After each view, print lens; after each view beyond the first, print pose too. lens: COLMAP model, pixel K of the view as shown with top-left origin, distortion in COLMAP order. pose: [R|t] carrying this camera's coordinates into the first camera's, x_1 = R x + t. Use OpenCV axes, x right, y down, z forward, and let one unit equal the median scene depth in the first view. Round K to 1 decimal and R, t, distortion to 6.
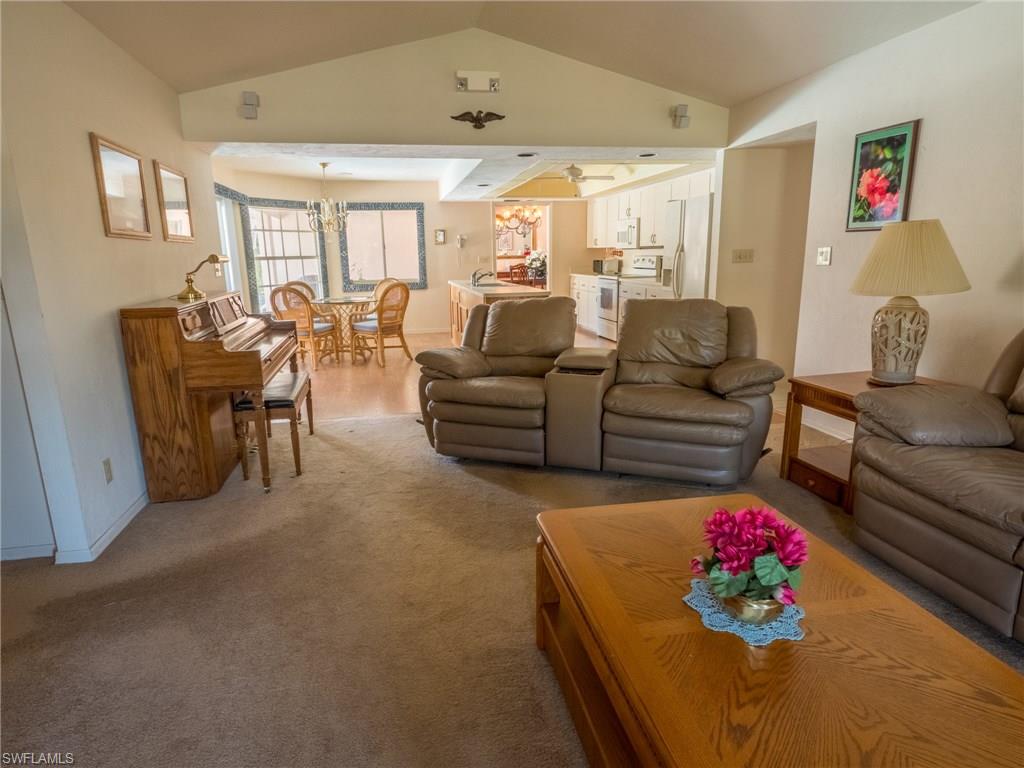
lens RADIAL K [[504.0, 0, 512.0], [0, 504.0, 384.0], [0, 0, 1]] dist [-0.005427, -0.000006]
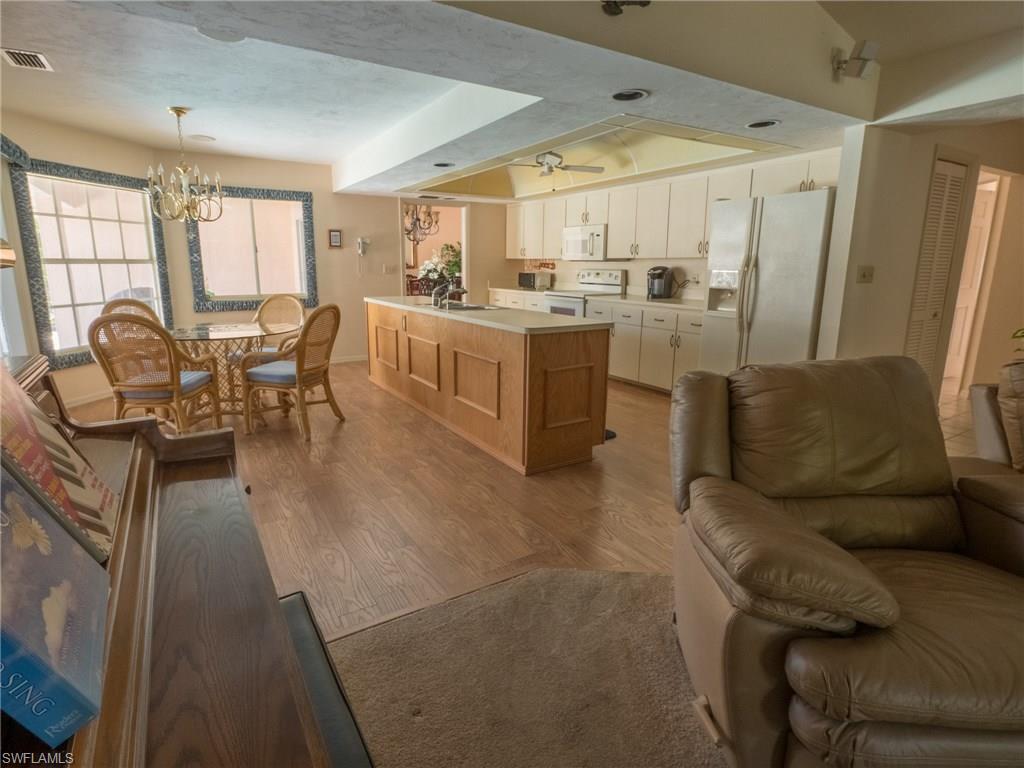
lens RADIAL K [[504.0, 0, 512.0], [0, 504.0, 384.0], [0, 0, 1]] dist [-0.005427, -0.000006]
pose [[0.955623, -0.045253, 0.291097, -0.129884], [0.051336, 0.998593, -0.013290, -0.054734], [-0.290086, 0.027644, 0.956601, 0.222377]]
